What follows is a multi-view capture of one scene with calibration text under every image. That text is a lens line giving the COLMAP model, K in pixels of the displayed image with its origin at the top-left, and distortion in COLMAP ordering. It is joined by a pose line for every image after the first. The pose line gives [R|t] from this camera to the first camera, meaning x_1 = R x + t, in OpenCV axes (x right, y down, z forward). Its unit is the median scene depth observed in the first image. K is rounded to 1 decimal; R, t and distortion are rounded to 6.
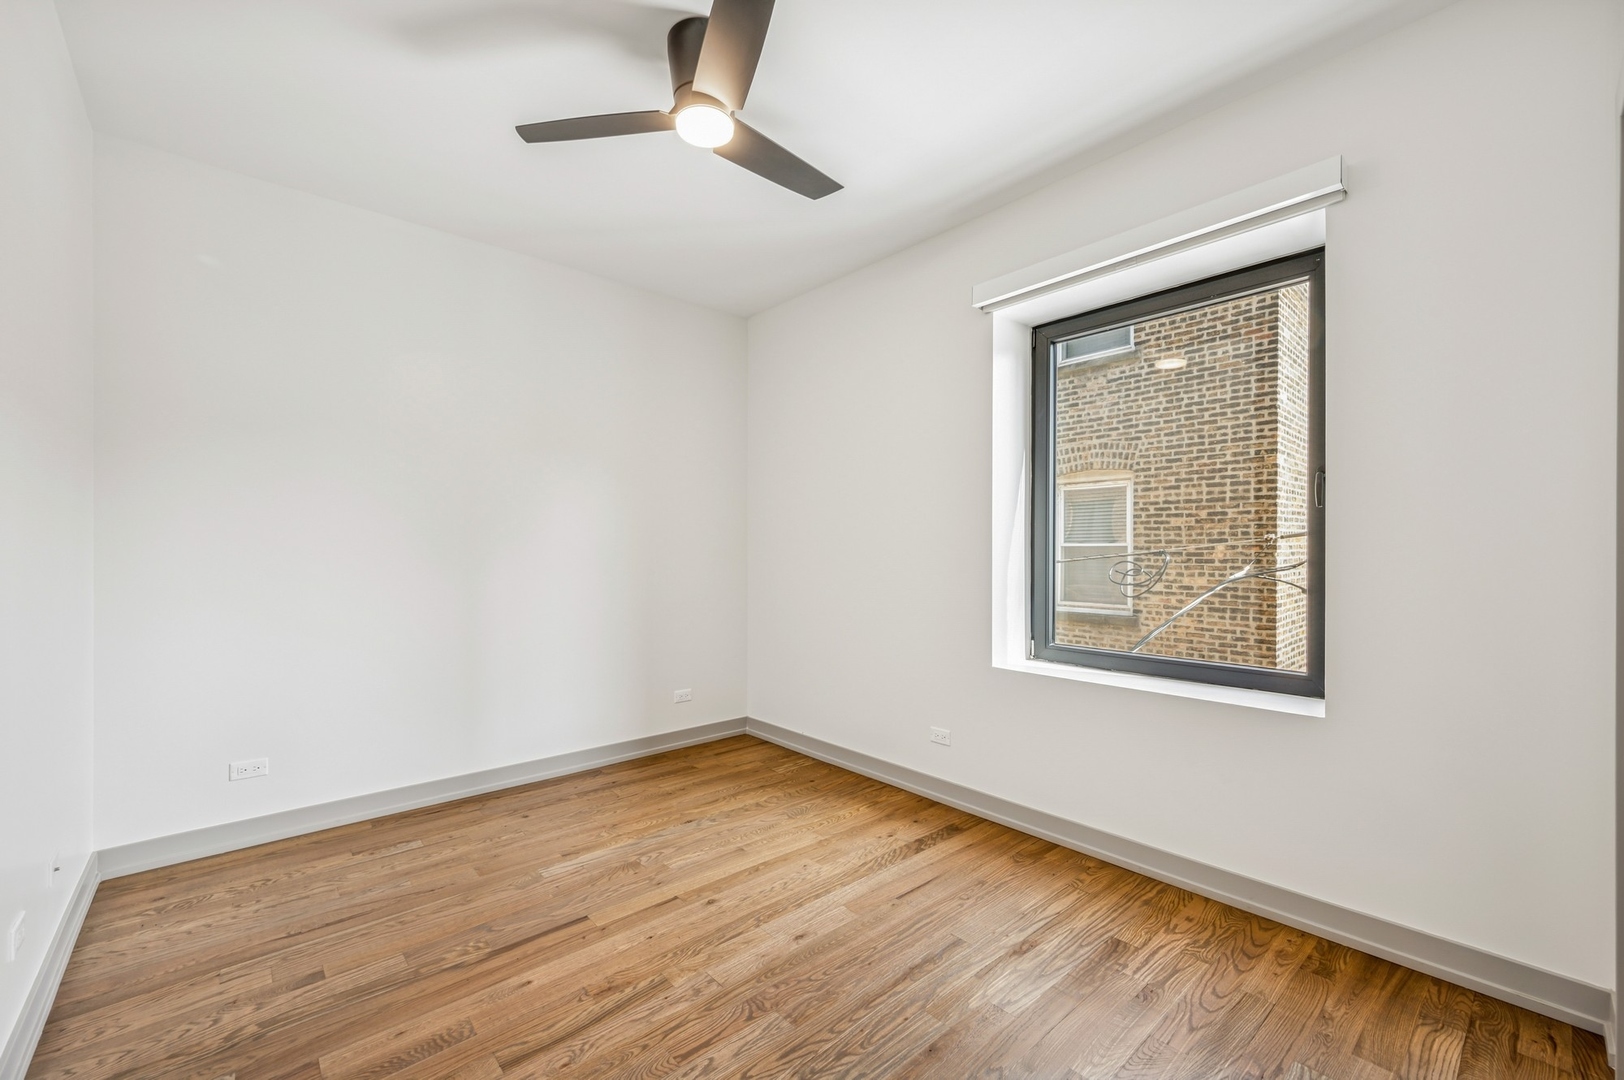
lens RADIAL K [[666.4, 0, 810.9], [0, 666.4, 547.6], [0, 0, 1]] dist [-0.001568, 0.000971]
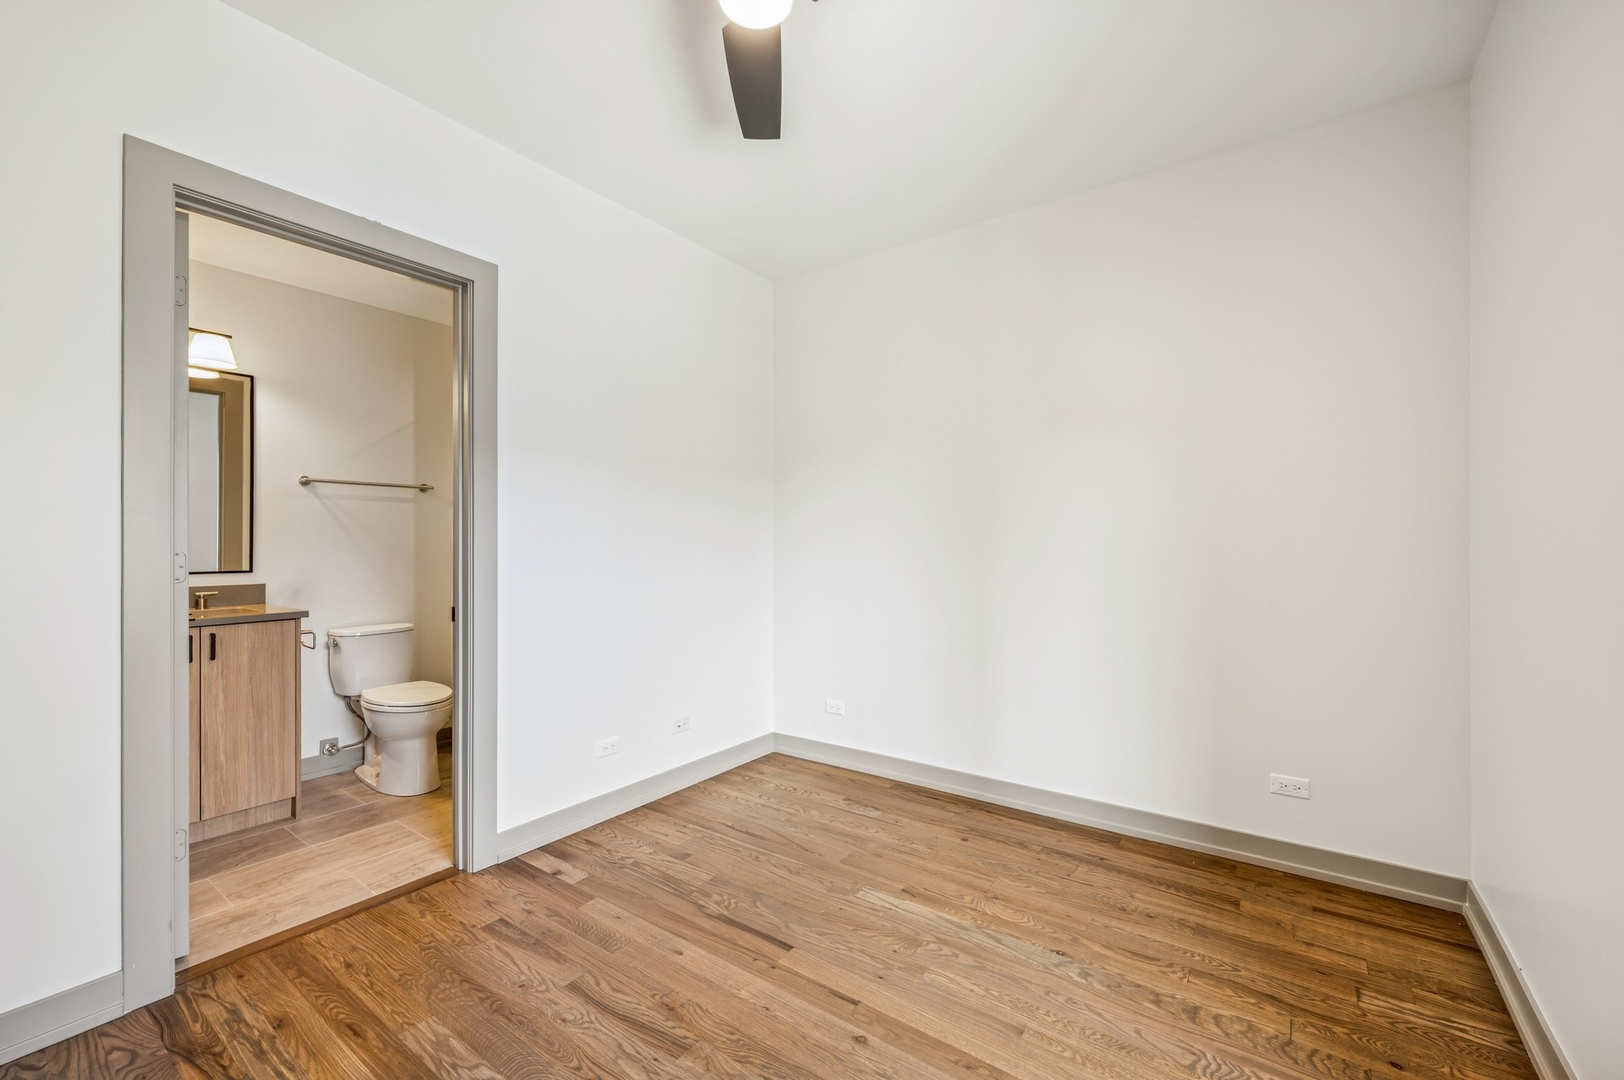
lens RADIAL K [[666.4, 0, 813.8], [0, 666.4, 544.5], [0, 0, 1]] dist [-0.001568, 0.000971]
pose [[0.218086, 0.003590, -0.975923, 0.417687], [0.001720, 0.999990, 0.004063, 0.003028], [0.975928, -0.002565, 0.218078, 0.633722]]
